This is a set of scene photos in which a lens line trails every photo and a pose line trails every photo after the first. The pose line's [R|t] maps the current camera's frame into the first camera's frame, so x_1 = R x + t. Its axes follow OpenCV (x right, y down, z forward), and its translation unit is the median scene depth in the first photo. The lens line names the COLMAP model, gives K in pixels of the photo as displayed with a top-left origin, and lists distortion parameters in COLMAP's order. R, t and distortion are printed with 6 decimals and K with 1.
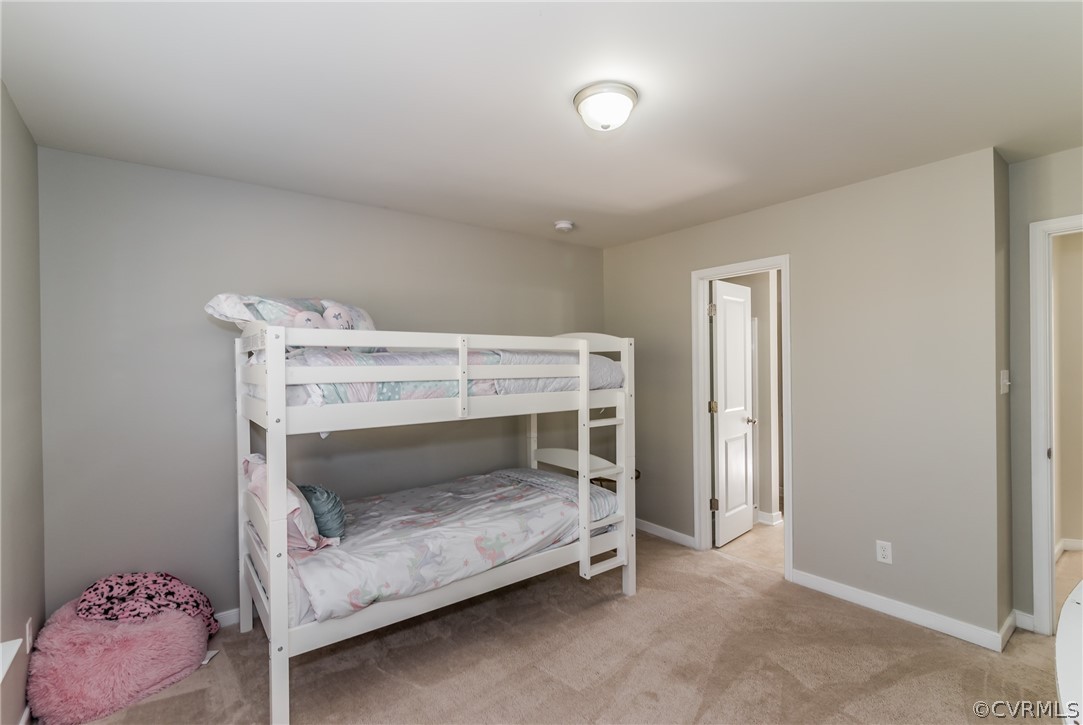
lens RADIAL K [[496.6, 0, 538.0], [0, 496.6, 362.4], [0, 0, 1]] dist [0.001322, -0.000241]
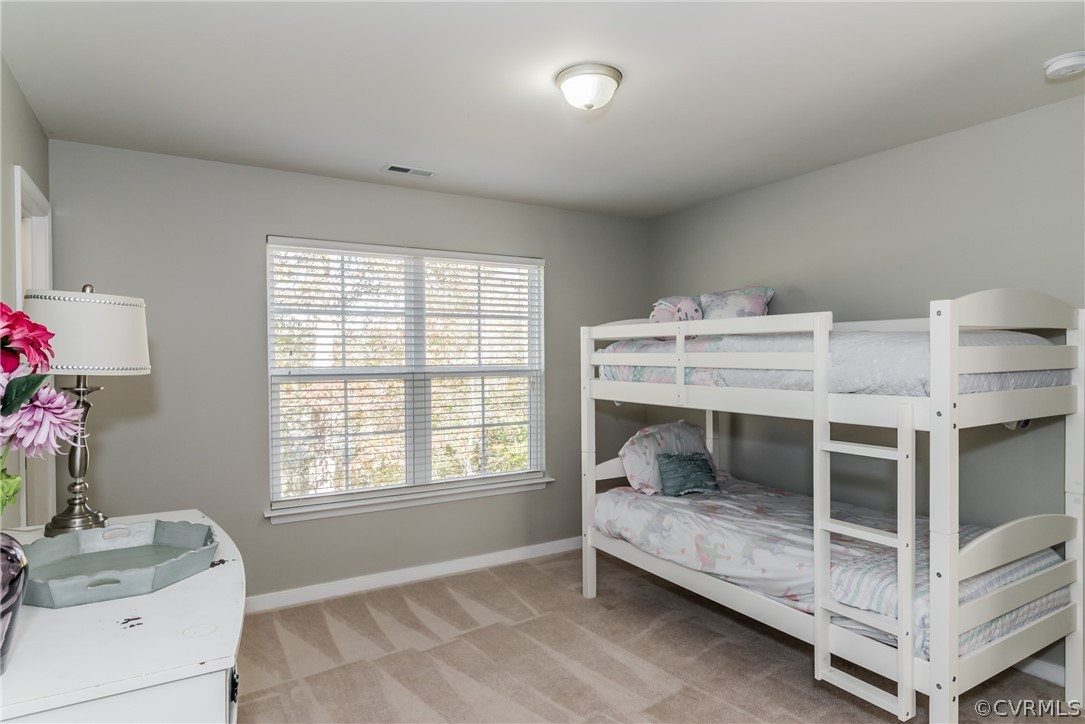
lens RADIAL K [[600.3, 0, 534.5], [0, 600.3, 367.7], [0, 0, 1]] dist [0.004307, 0.000252]
pose [[-0.105805, 0.029150, -0.993959, 1.038472], [0.008409, 0.999561, 0.028420, -0.000619], [0.994351, -0.005351, -0.106004, 0.807302]]
